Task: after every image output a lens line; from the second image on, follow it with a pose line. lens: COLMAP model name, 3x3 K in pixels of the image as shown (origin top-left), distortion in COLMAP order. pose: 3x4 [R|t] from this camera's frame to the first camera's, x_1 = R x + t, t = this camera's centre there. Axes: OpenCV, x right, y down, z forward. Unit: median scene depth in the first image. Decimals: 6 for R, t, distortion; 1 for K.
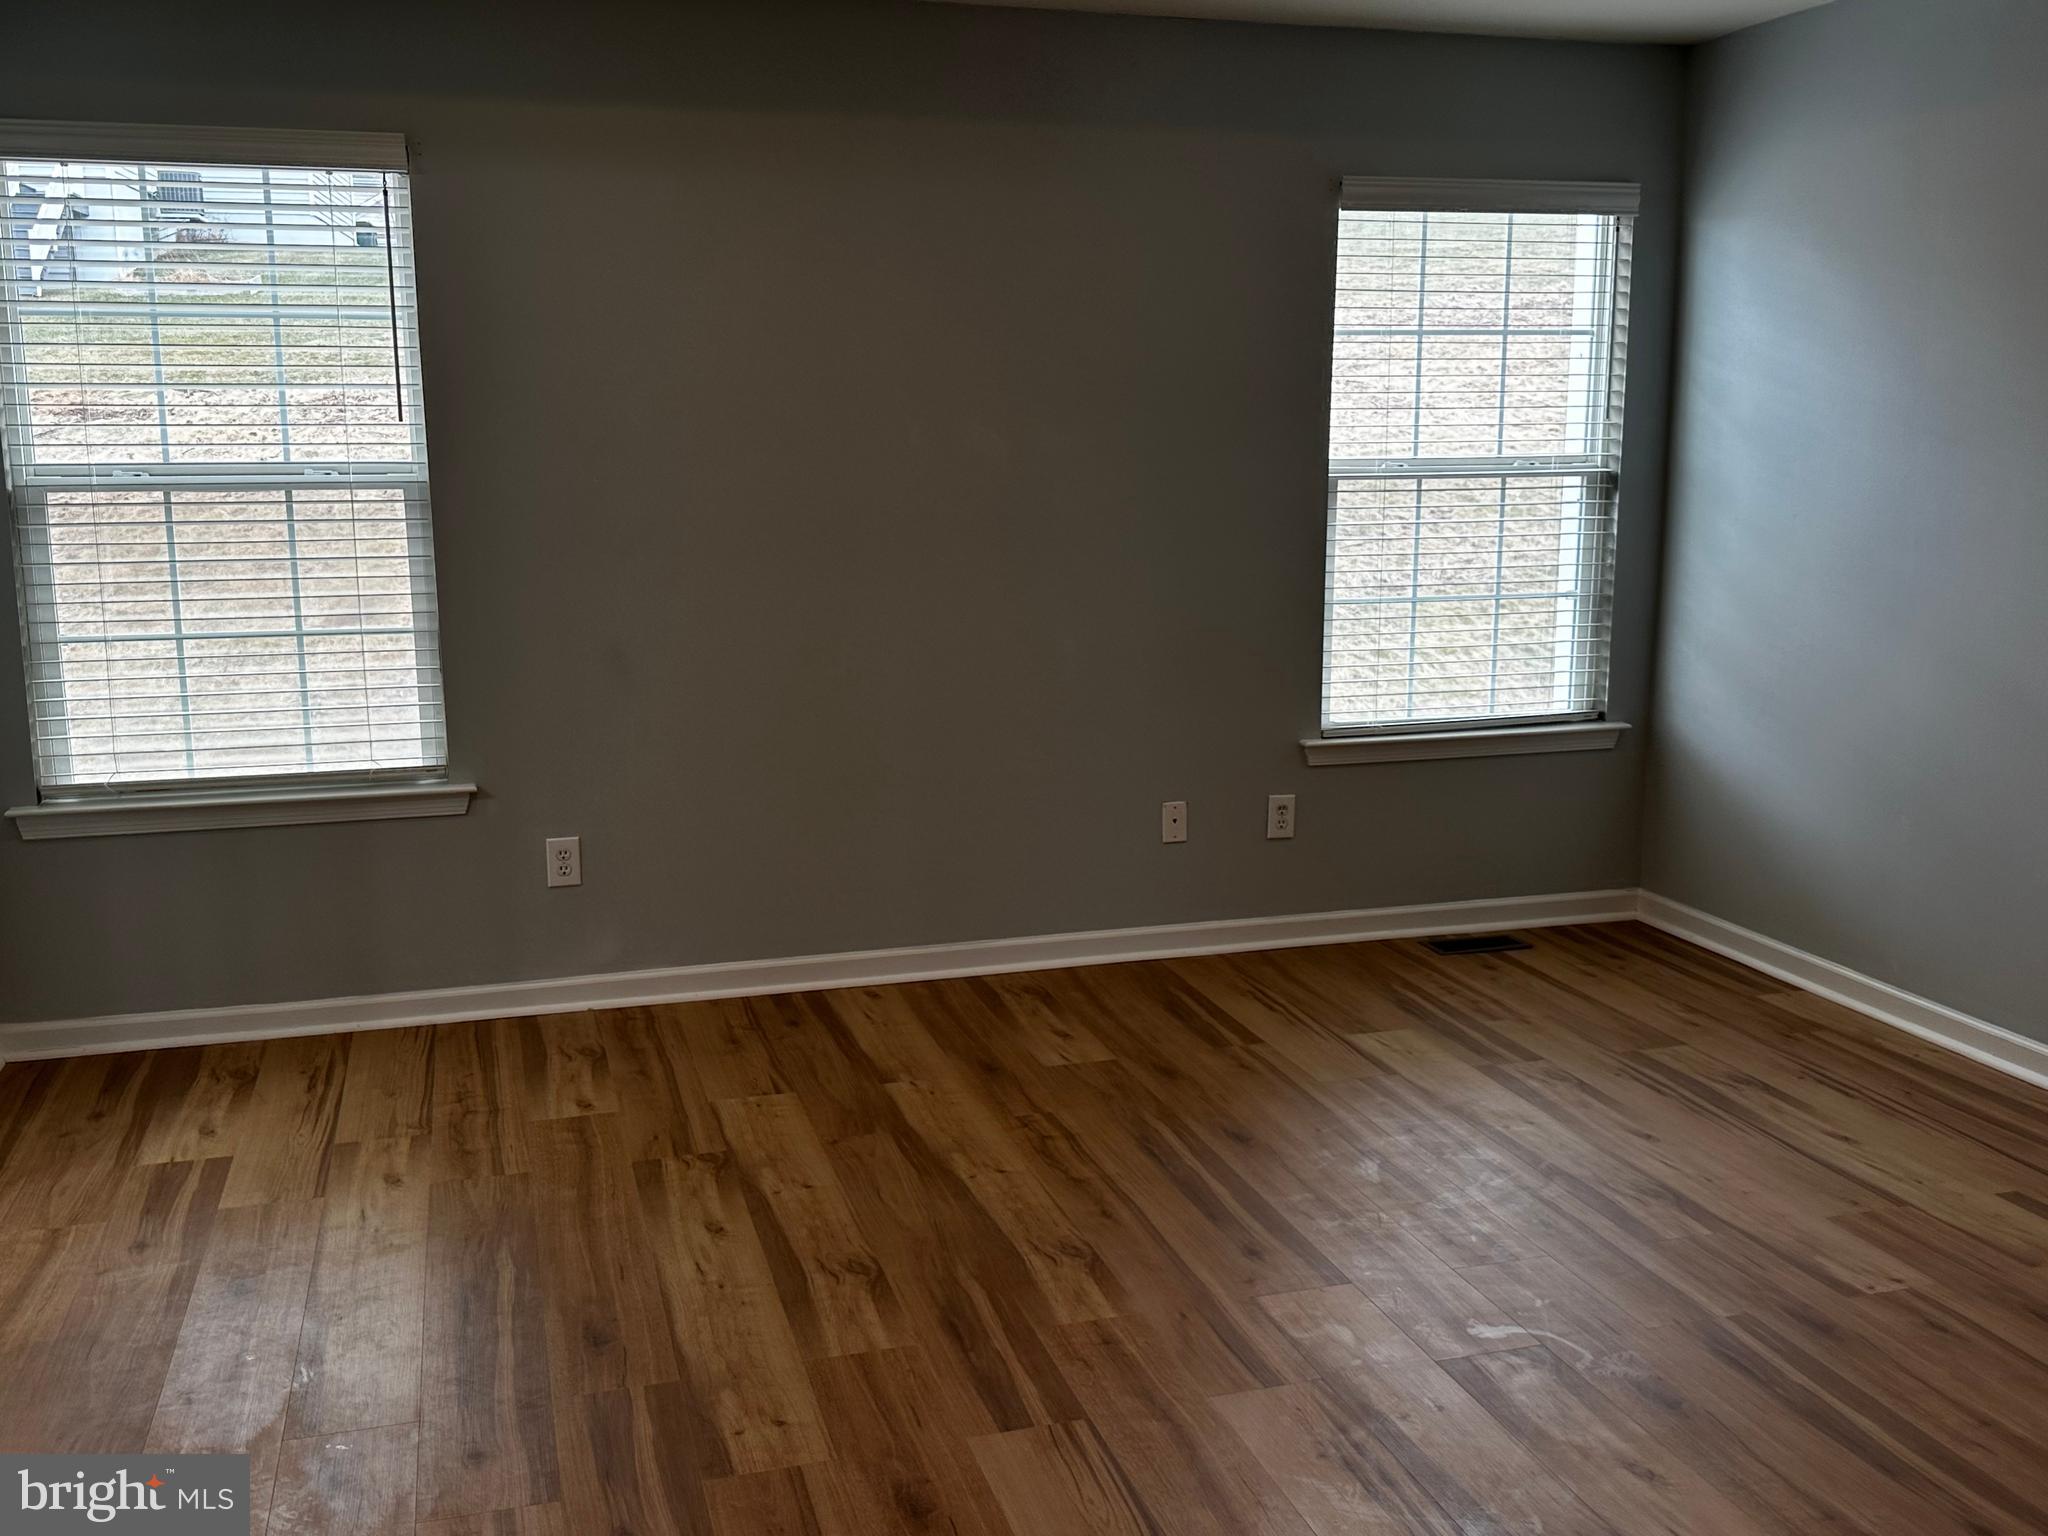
lens RADIAL K [[1862.7, 0, 1019.0], [0, 1862.7, 766.3], [0, 0, 1]] dist [0.062597, 0.000000]
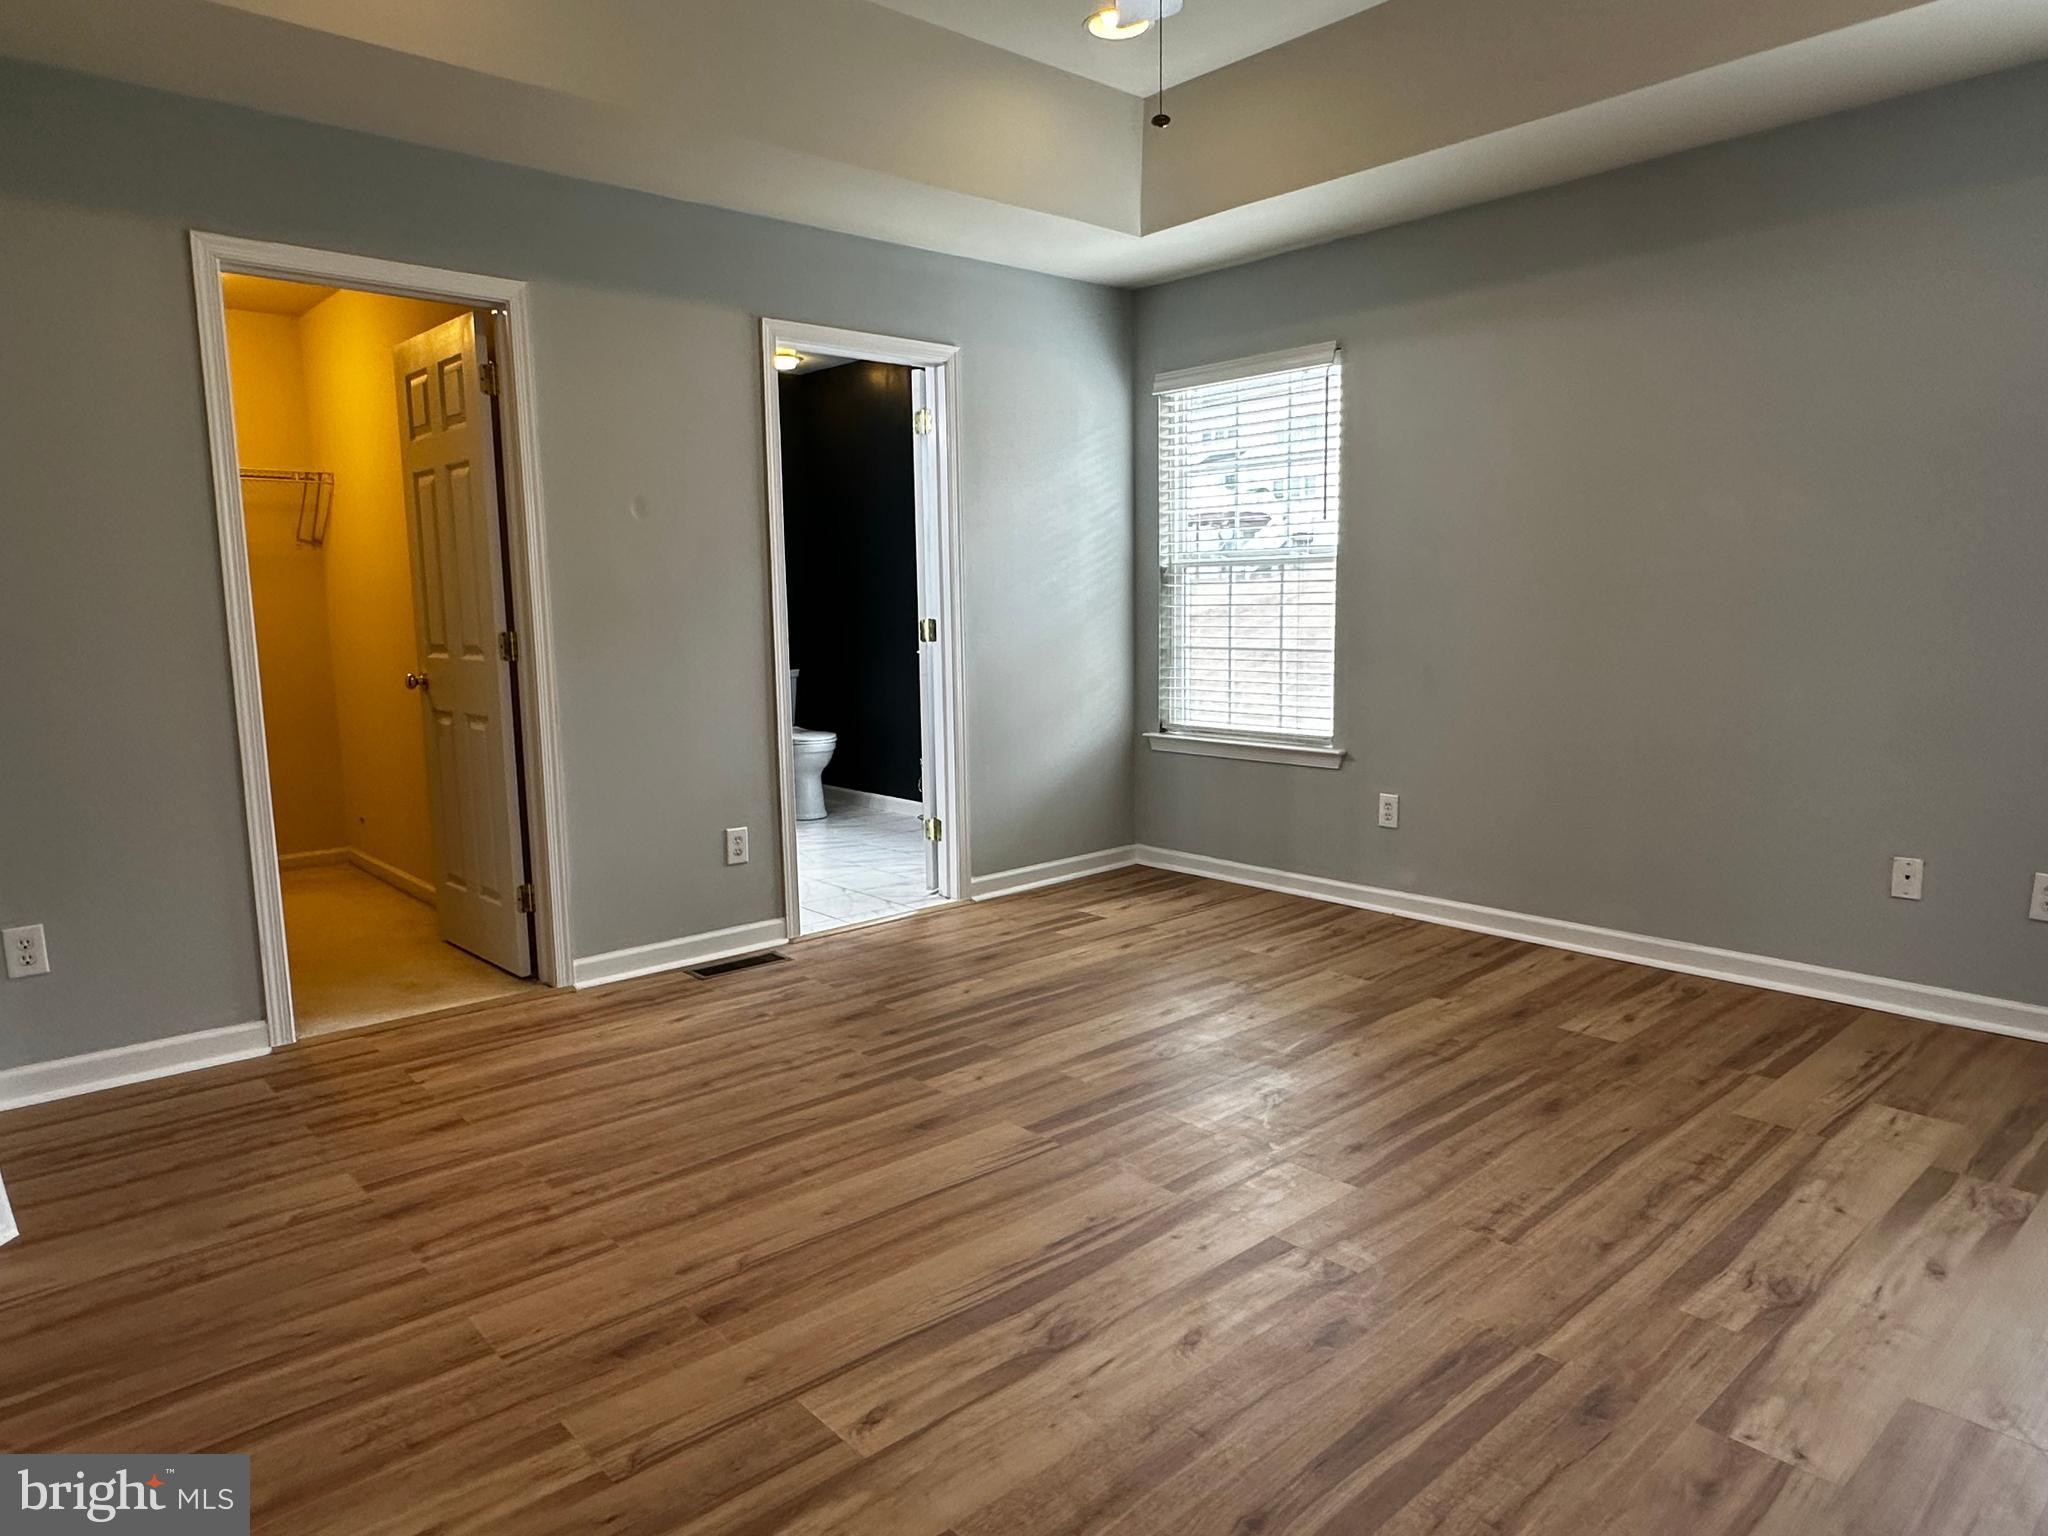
lens RADIAL K [[1281.3, 0, 1015.2], [0, 1281.3, 764.8], [0, 0, 1]] dist [-0.000367, 0.000558]
pose [[0.420428, 0.117069, -0.899741, 0.573449], [-0.140197, 0.988114, 0.063057, -0.007670], [0.896429, 0.099630, 0.431844, 0.312291]]
